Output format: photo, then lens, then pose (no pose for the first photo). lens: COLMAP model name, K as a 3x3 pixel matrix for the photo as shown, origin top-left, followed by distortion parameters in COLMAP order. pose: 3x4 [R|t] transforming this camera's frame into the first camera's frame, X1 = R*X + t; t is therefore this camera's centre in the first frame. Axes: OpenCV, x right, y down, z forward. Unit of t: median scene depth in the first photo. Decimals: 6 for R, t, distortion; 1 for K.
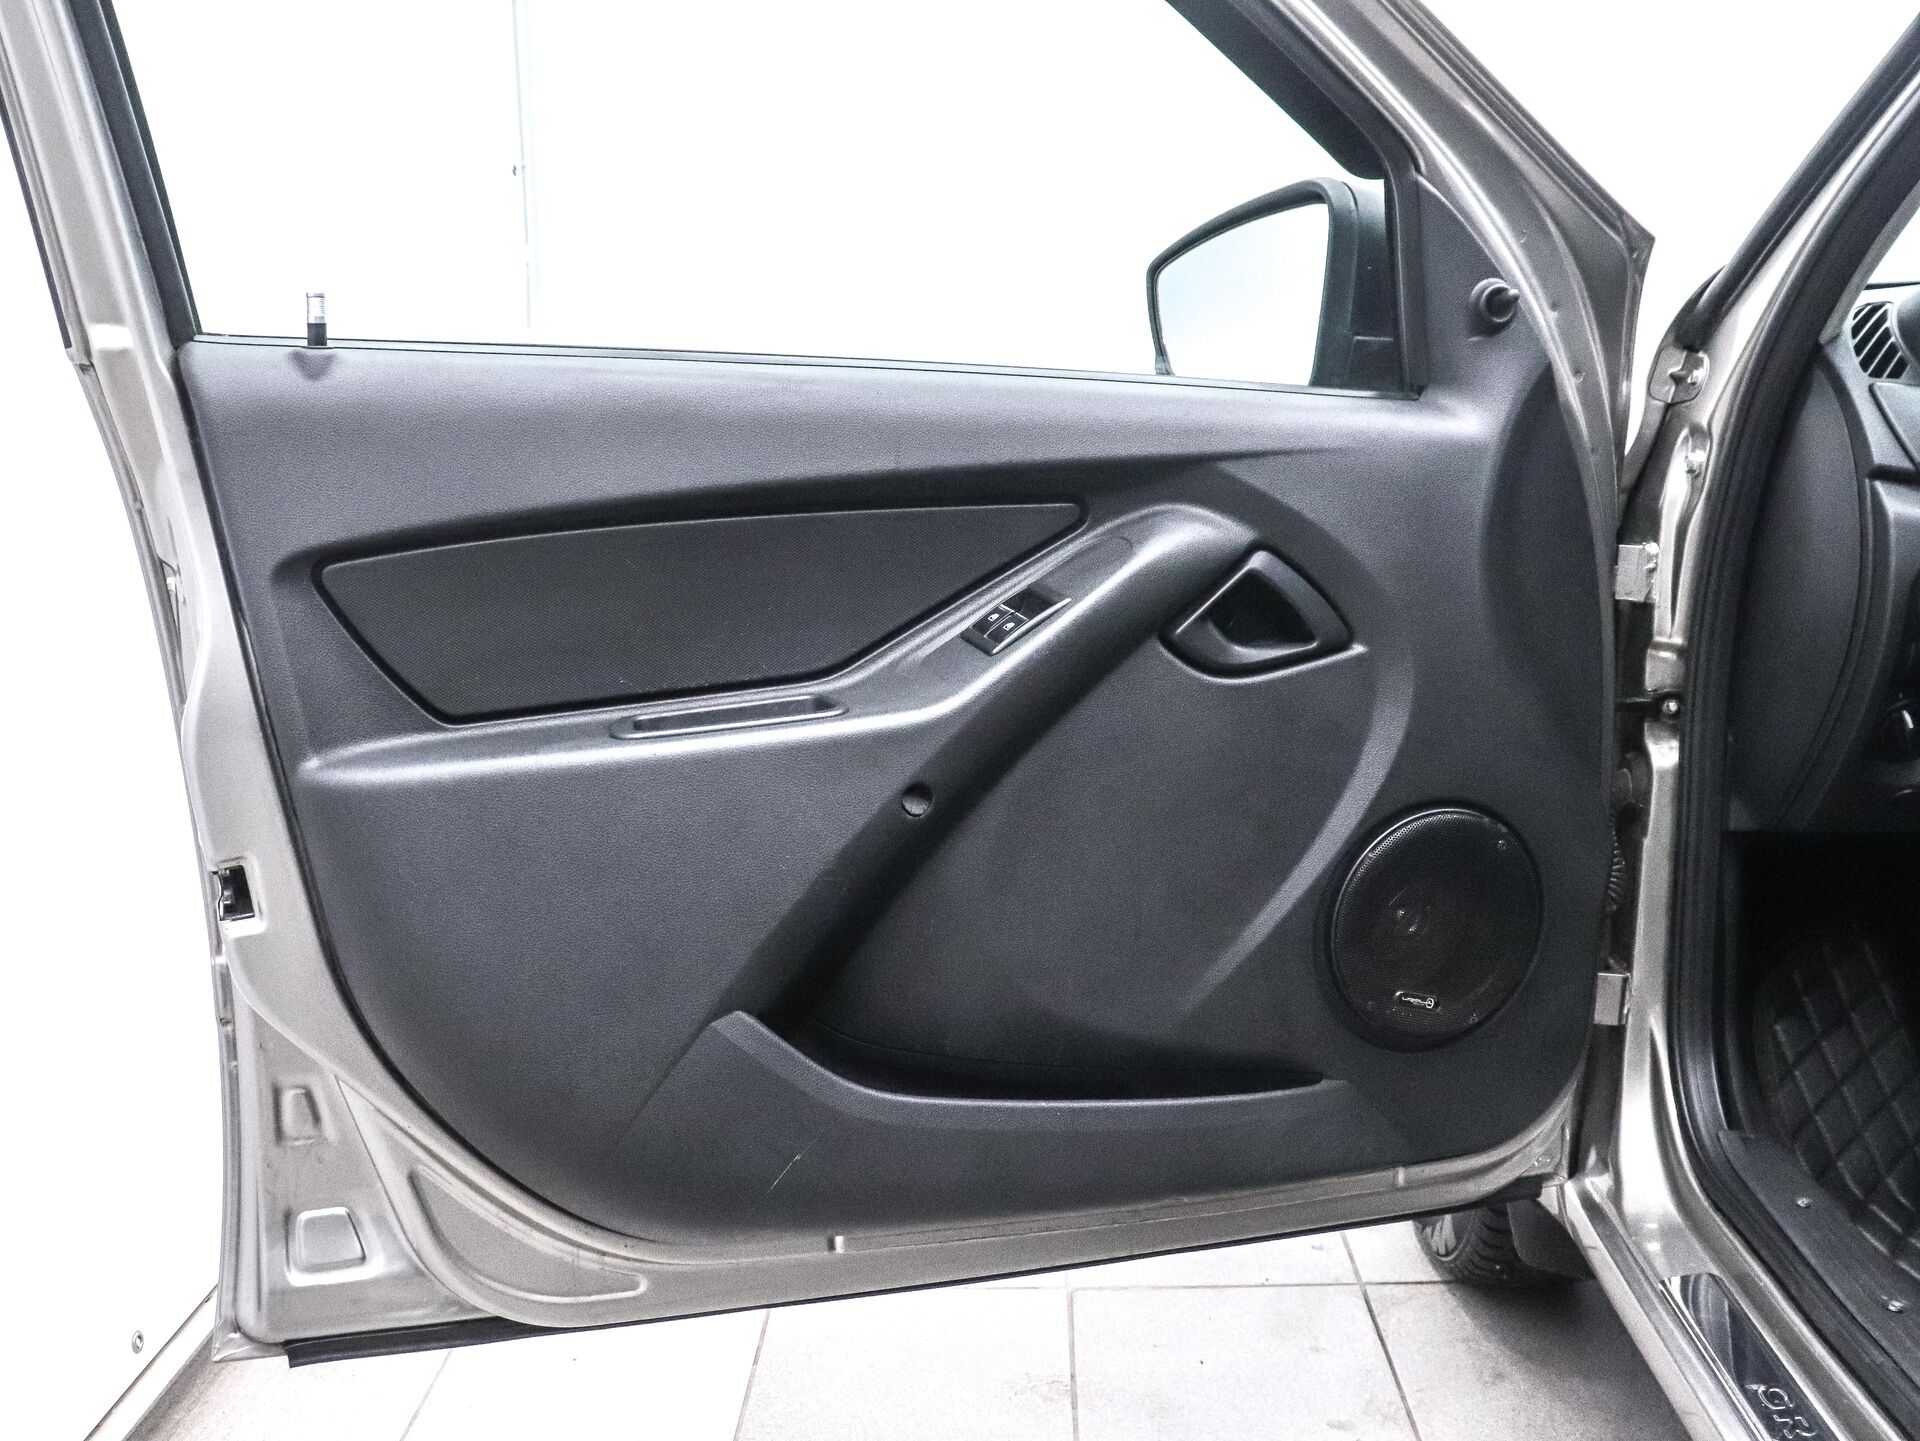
lens RADIAL K [[1764.4, 0, 960.0], [0, 1764.4, 720.5], [0, 0, 1]] dist [-0.179602, 0.144854]
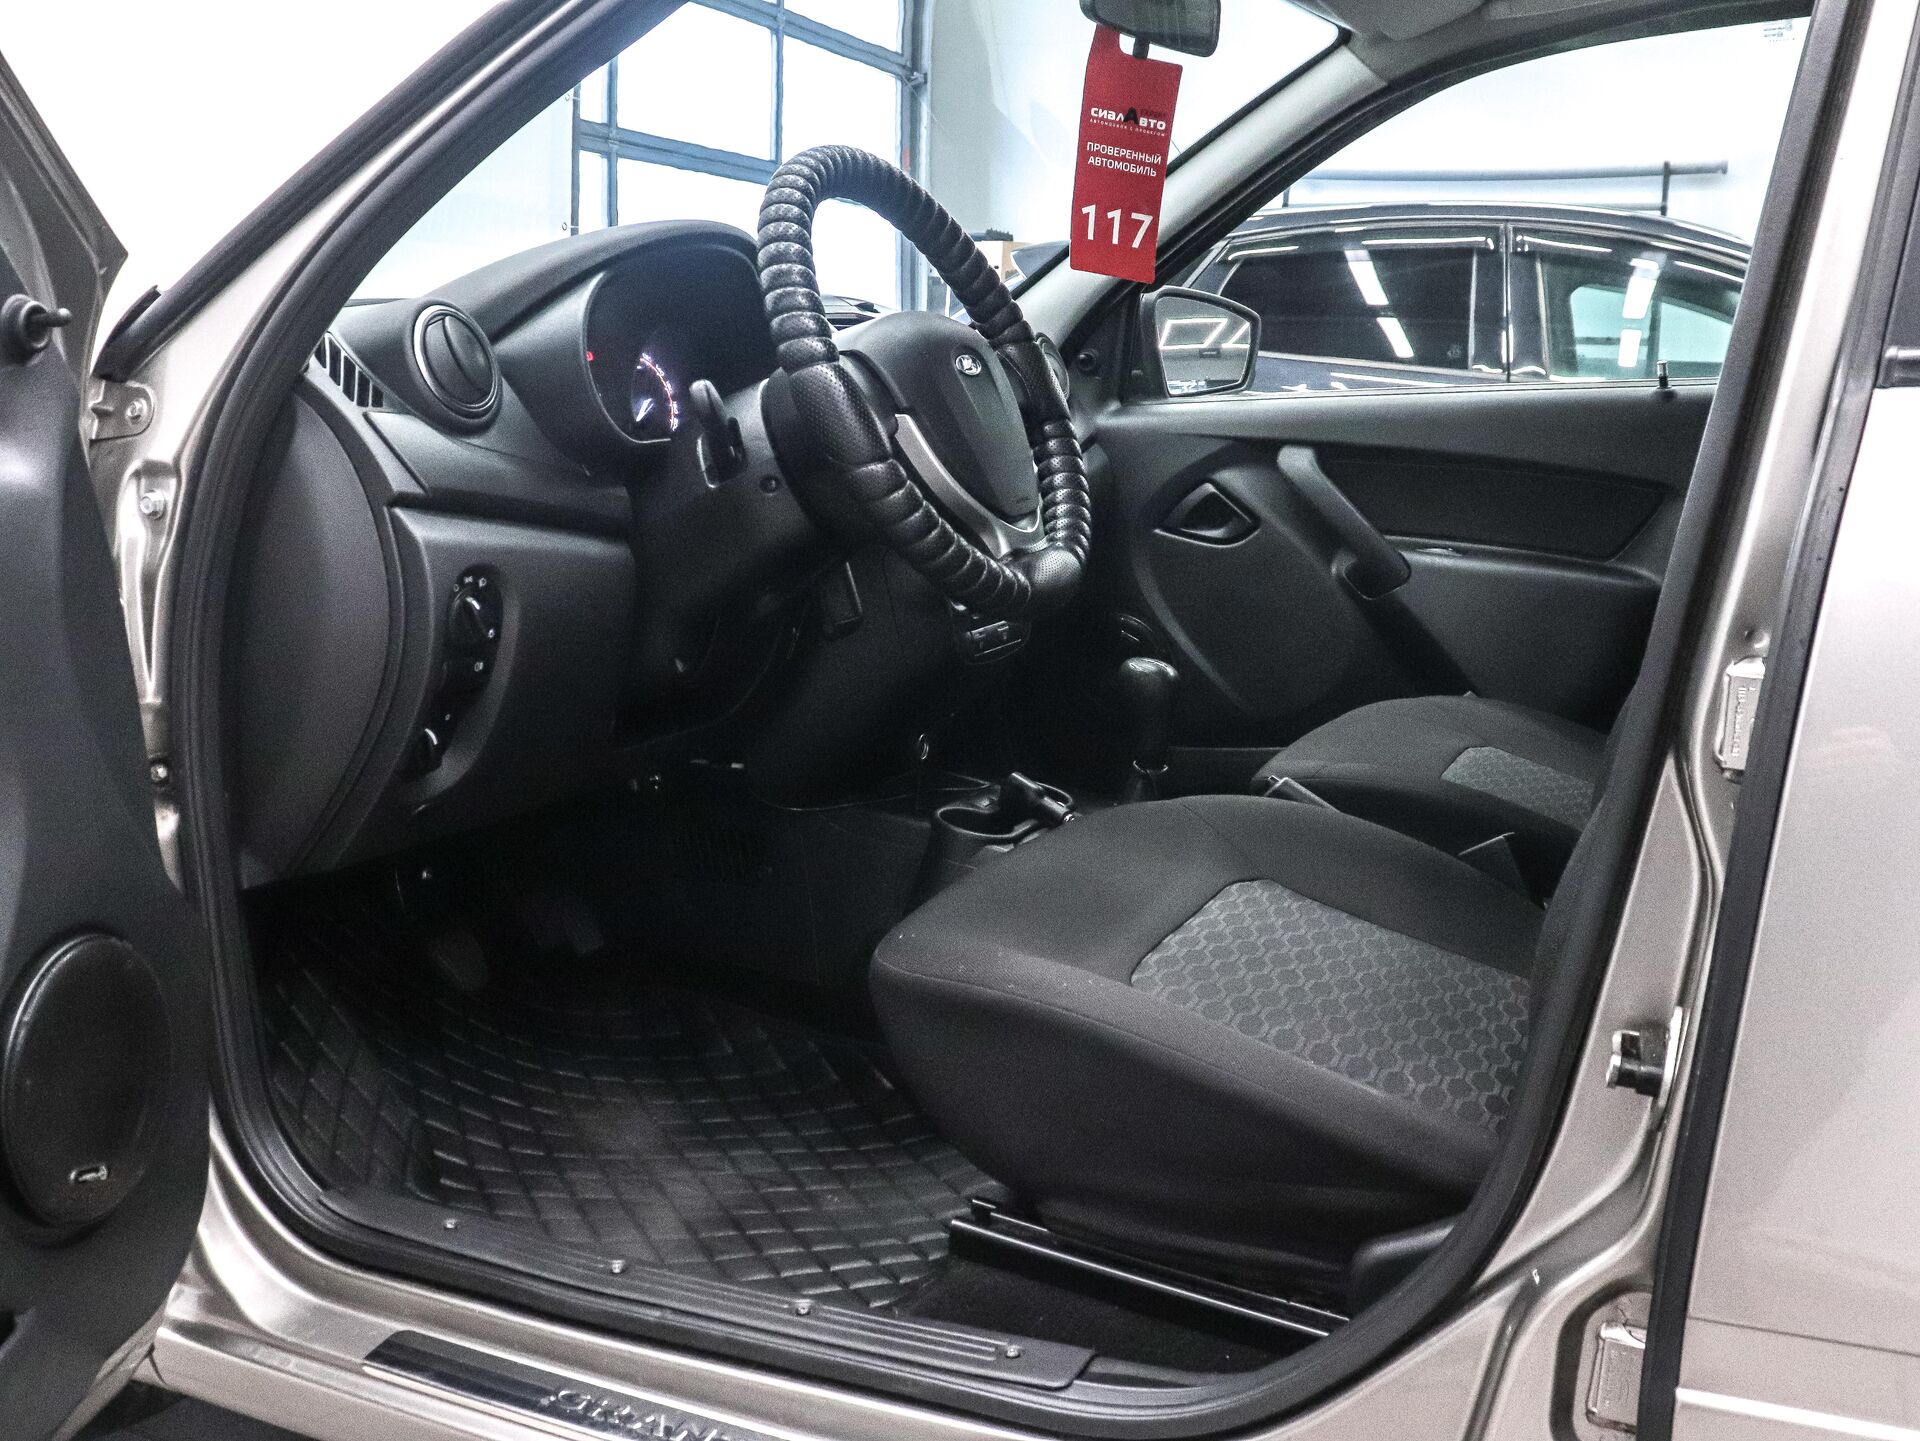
lens RADIAL K [[1764.4, 0, 960.0], [0, 1764.4, 720.5], [0, 0, 1]] dist [-0.179602, 0.144854]
pose [[0.355191, -0.152383, 0.922290, -0.292419], [0.169781, 0.980731, 0.096653, -0.056311], [-0.919246, 0.122257, 0.374219, 0.300534]]
